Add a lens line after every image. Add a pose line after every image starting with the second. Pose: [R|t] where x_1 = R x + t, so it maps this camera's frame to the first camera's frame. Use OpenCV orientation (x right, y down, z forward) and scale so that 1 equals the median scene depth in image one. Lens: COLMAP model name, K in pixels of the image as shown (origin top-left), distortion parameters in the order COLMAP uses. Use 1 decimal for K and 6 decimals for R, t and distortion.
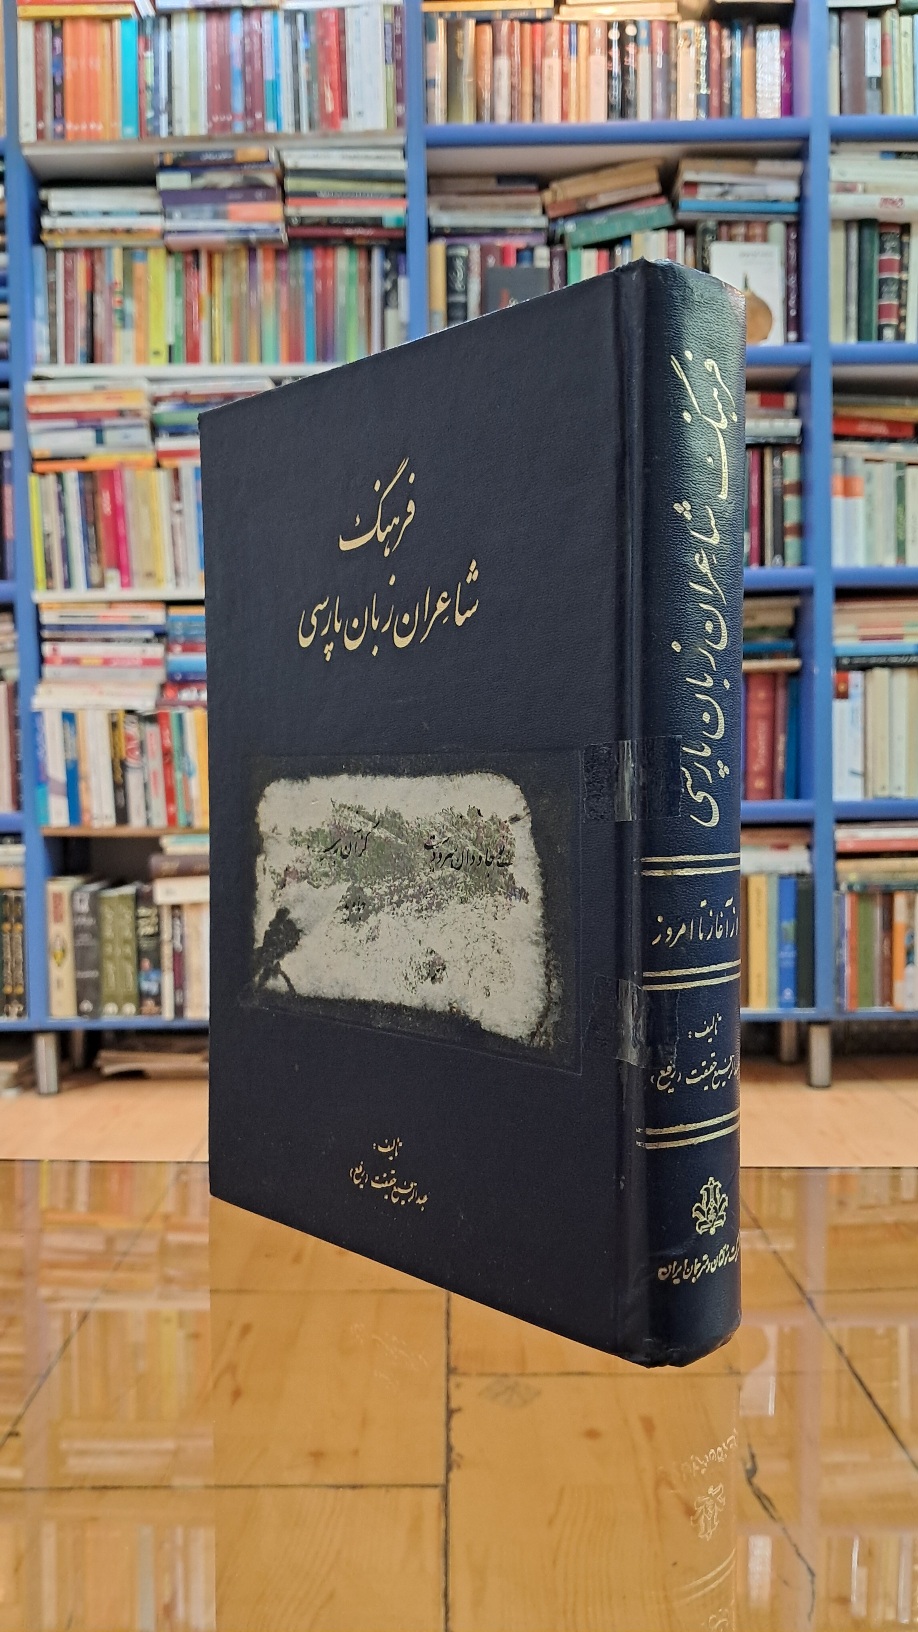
lens RADIAL K [[1356.2, 0, 443.6], [0, 1356.2, 800.4], [0, 0, 1]] dist [-0.011354, 0.022600]
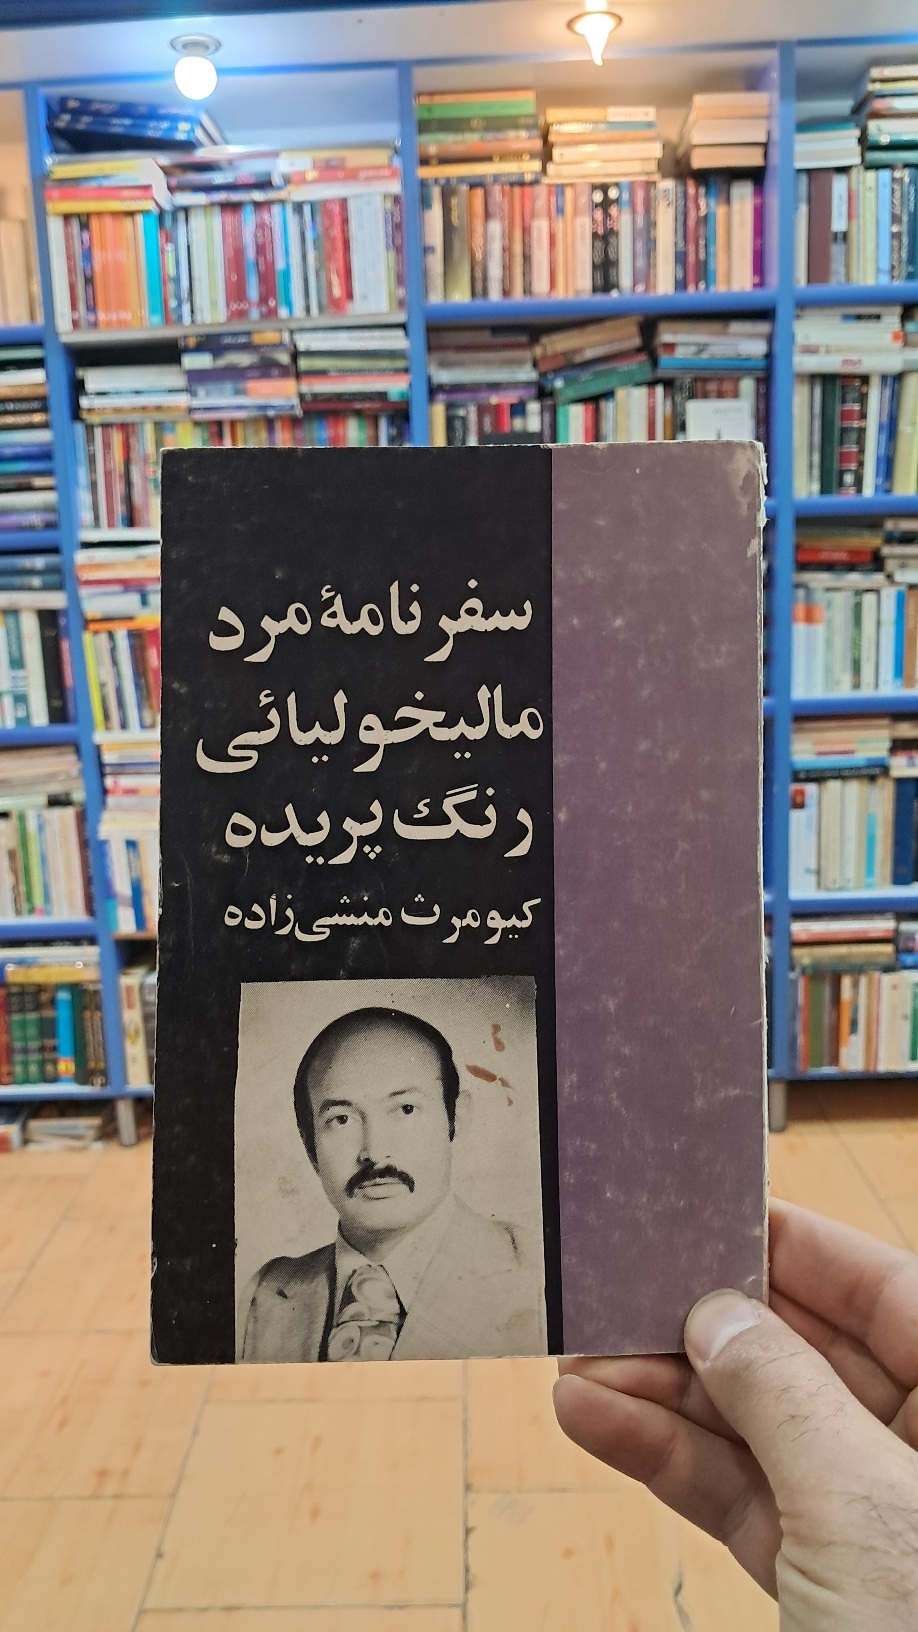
lens RADIAL K [[1356.2, 0, 435.5], [0, 1356.2, 811.5], [0, 0, 1]] dist [-0.011354, 0.022600]
pose [[0.999623, -0.021159, -0.017488, 0.005709], [0.023524, 0.988635, 0.148484, -0.251417], [0.014148, -0.148839, 0.988760, -0.139940]]
